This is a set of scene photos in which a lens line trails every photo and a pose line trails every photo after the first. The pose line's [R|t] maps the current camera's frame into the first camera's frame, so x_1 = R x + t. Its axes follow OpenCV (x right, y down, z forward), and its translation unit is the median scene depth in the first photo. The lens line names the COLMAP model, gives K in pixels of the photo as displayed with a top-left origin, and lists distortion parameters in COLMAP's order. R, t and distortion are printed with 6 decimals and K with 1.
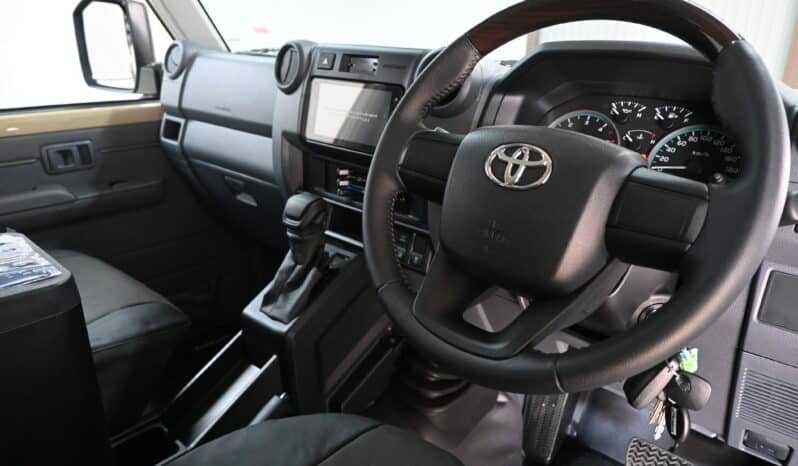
lens RADIAL K [[556.8, 0, 398.2], [0, 556.8, 234.6], [0, 0, 1]] dist [0.001846, 0.003153]
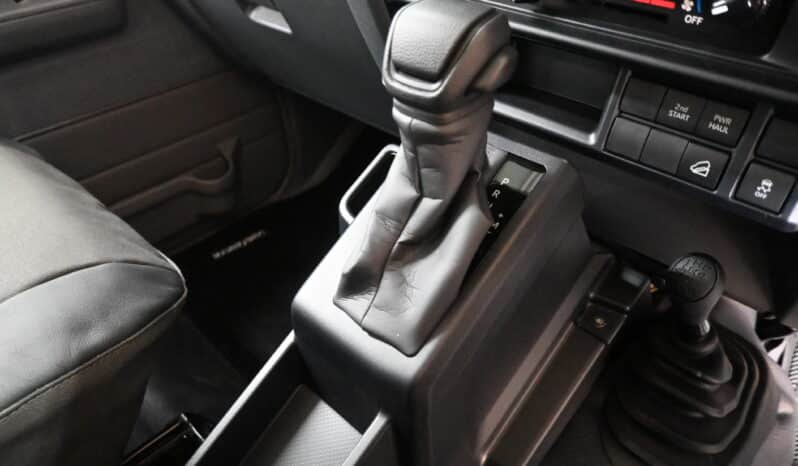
lens RADIAL K [[556.8, 0, 399.8], [0, 556.8, 230.6], [0, 0, 1]] dist [0.001846, 0.003153]
pose [[0.998816, -0.013481, -0.046744, -0.182318], [0.026815, 0.954257, 0.297781, -0.039733], [0.040591, -0.298682, 0.953489, 0.627865]]
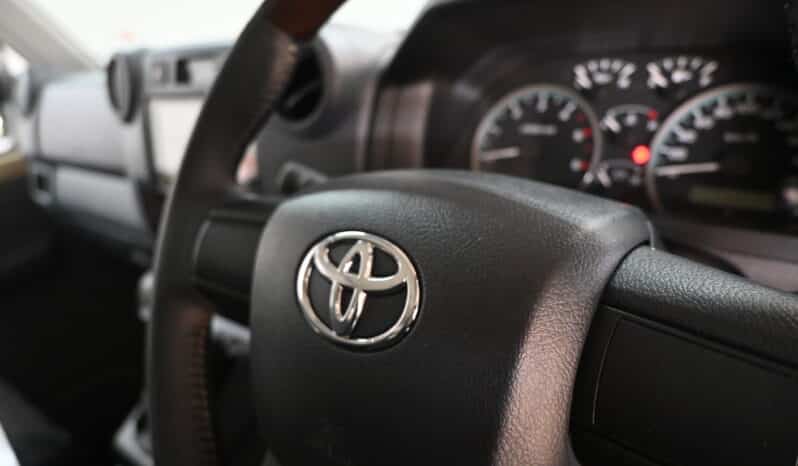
lens RADIAL K [[556.8, 0, 395.9], [0, 556.8, 234.5], [0, 0, 1]] dist [0.001846, 0.003153]
pose [[0.985382, -0.166563, -0.035756, 0.150910], [0.168177, 0.984576, 0.048227, -0.100549], [0.027171, -0.053535, 0.998196, 0.315113]]
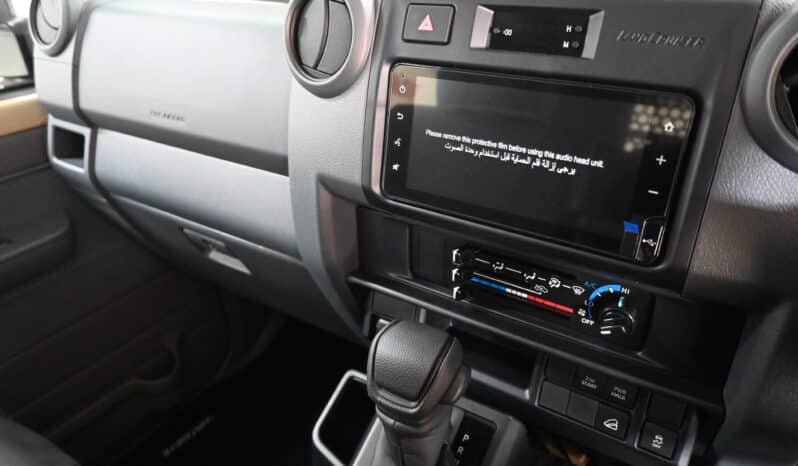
lens RADIAL K [[556.8, 0, 401.0], [0, 556.8, 231.5], [0, 0, 1]] dist [0.001846, 0.003153]
pose [[0.985827, -0.117388, 0.119850, -0.221745], [0.099364, 0.984185, 0.146649, -0.220967], [-0.135170, -0.132662, 0.981901, 0.565166]]
